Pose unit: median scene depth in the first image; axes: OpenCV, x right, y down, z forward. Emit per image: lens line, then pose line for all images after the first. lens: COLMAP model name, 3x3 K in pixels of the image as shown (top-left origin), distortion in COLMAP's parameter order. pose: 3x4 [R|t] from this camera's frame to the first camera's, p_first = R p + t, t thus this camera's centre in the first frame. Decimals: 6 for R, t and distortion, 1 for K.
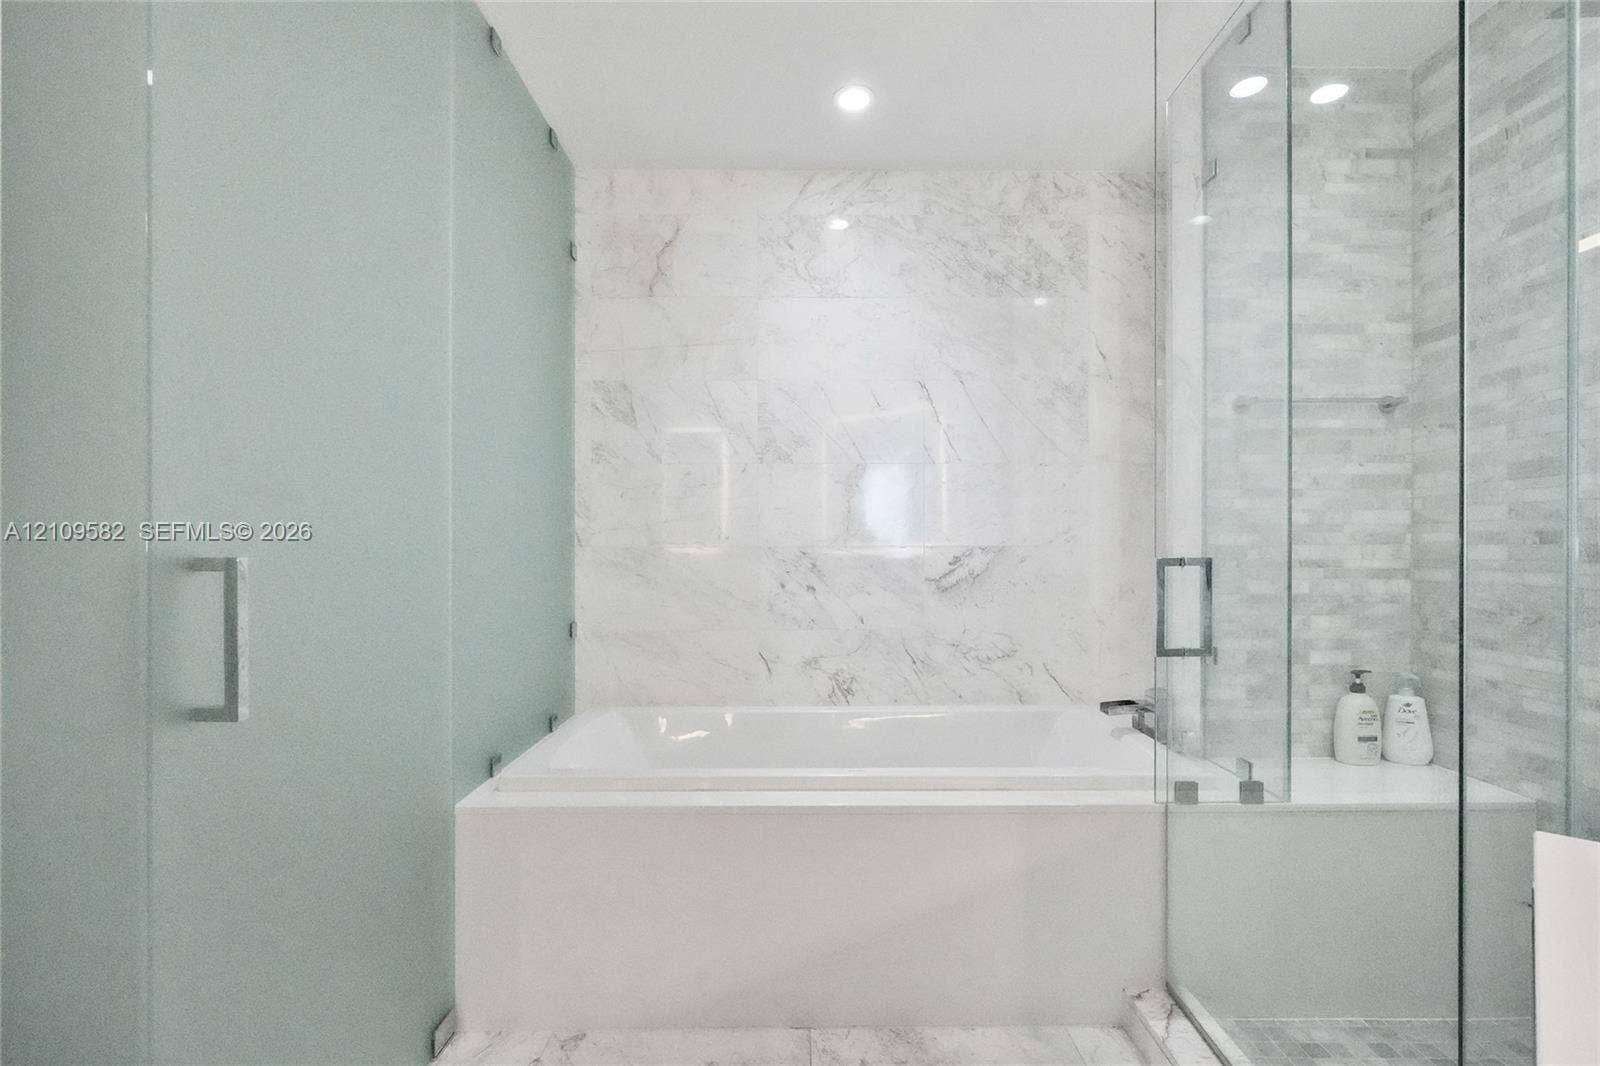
lens RADIAL K [[744.3, 0, 802.3], [0, 744.3, 545.4], [0, 0, 1]] dist [-0.001496, 0.000264]
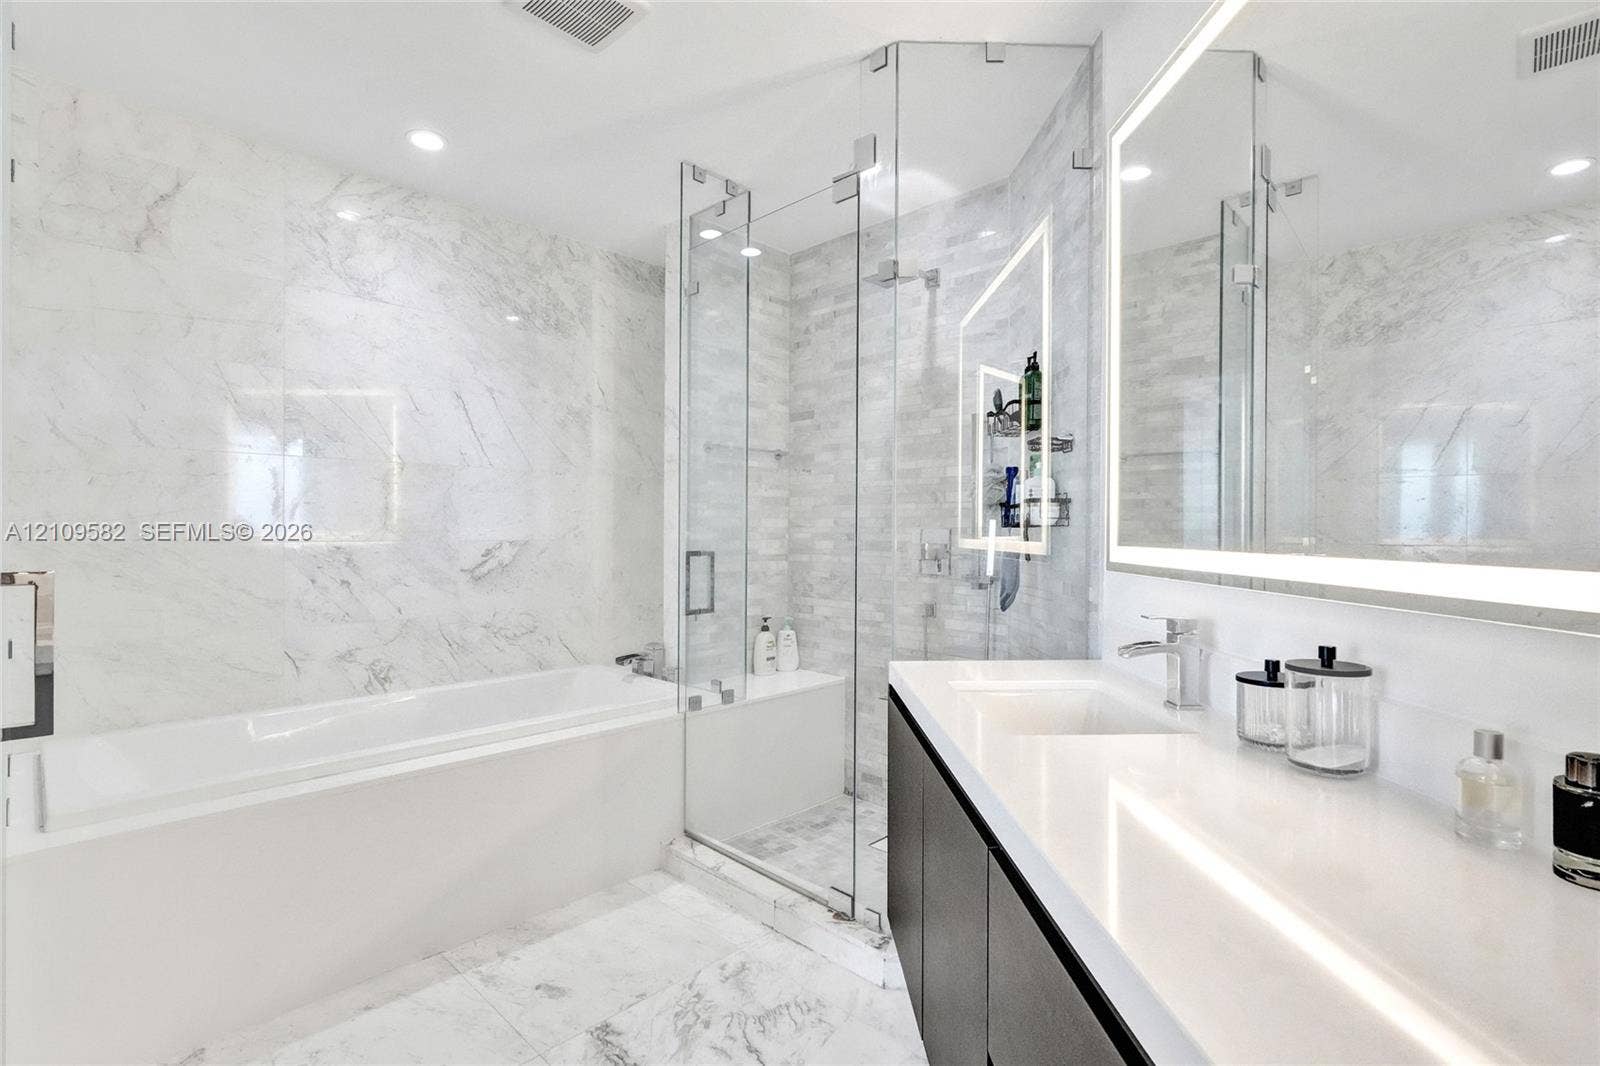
lens RADIAL K [[724.7, 0, 800.0], [0, 724.7, 533.0], [0, 0, 1]] dist [-0.004662, -0.000520]
pose [[0.706364, 0.003052, 0.707842, -0.250220], [-0.005283, 0.999986, 0.000960, -0.014268], [-0.707829, -0.004418, 0.706370, -0.132999]]
